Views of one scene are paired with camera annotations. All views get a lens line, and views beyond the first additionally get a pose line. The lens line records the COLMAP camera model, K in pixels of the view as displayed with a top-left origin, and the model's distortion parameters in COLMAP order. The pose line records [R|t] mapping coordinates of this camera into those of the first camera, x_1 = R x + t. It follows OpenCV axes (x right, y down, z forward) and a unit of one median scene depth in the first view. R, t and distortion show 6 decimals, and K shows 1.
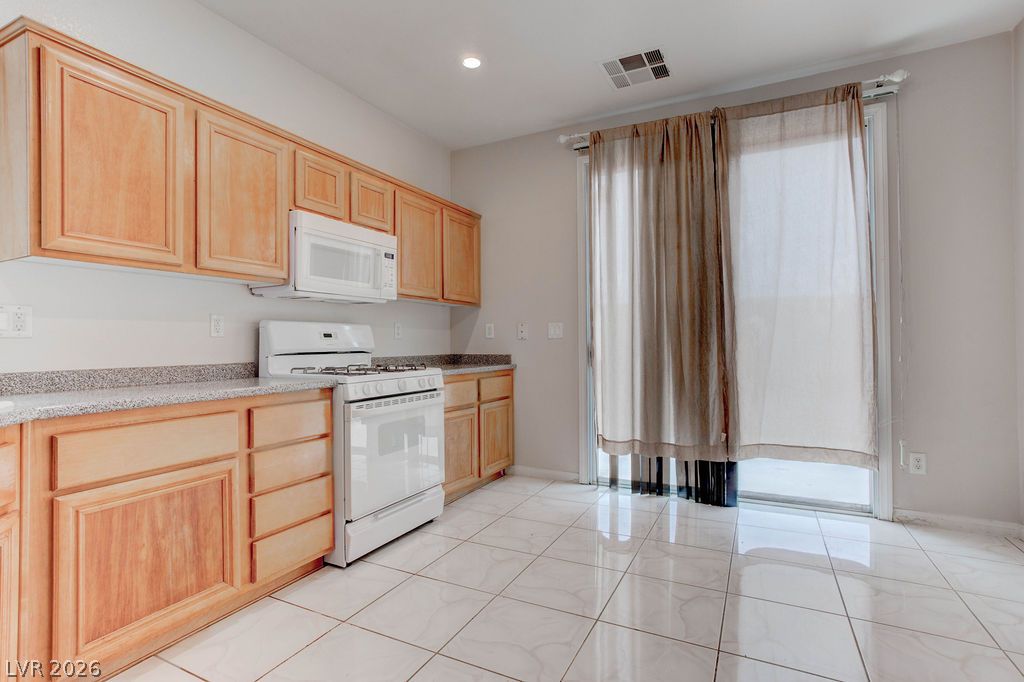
lens RADIAL K [[495.7, 0, 512.9], [0, 495.7, 336.1], [0, 0, 1]] dist [-0.044045, 0.021301]
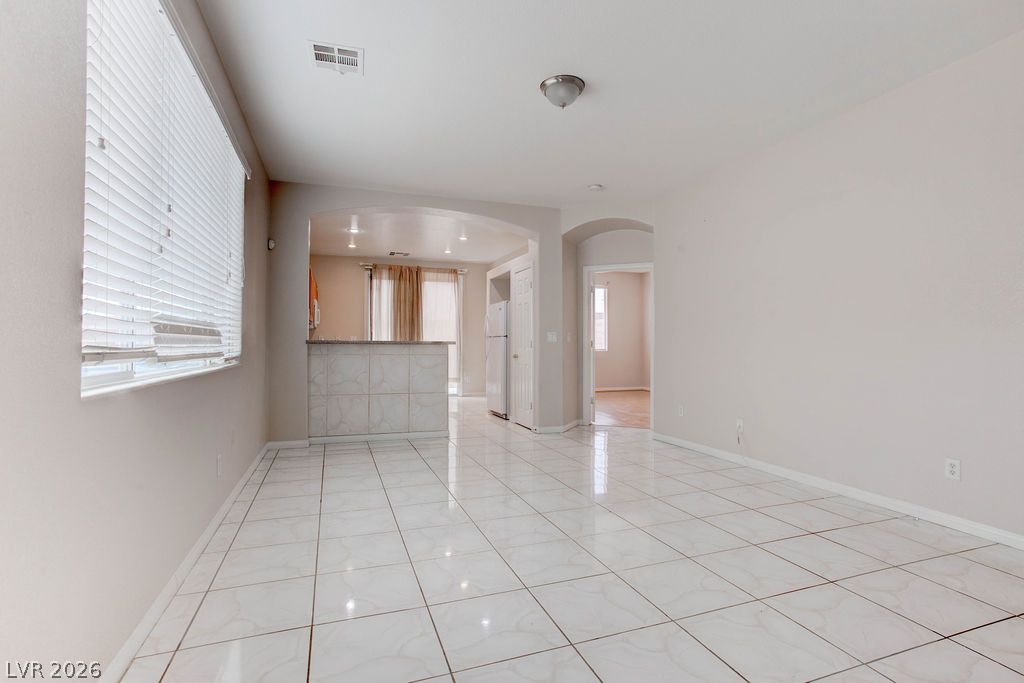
lens RADIAL K [[495.7, 0, 512.0], [0, 495.7, 340.1], [0, 0, 1]] dist [-0.044045, 0.021301]
pose [[0.688382, 0.013385, 0.725225, -1.406633], [-0.014823, 0.999881, -0.004384, -0.009216], [-0.725197, -0.007732, 0.688498, -1.535681]]
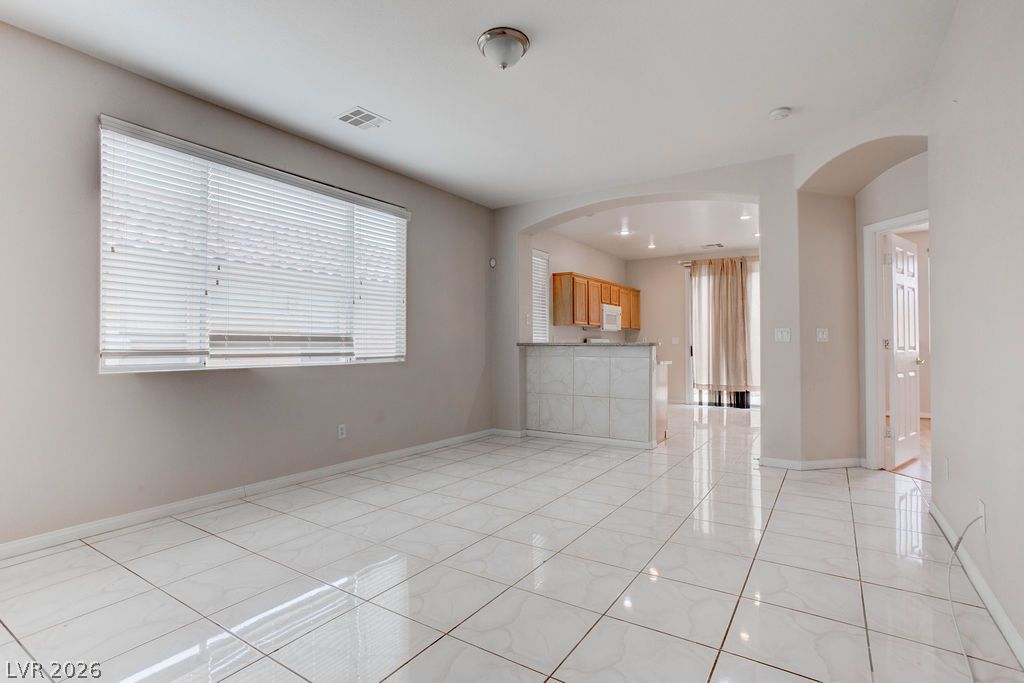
lens RADIAL K [[495.7, 0, 520.3], [0, 495.7, 344.6], [0, 0, 1]] dist [-0.044045, 0.021301]
pose [[0.994073, 0.002325, -0.108689, -0.486229], [-0.001354, 0.999959, 0.009001, -0.016968], [0.108705, -0.008800, 0.994035, -1.769282]]
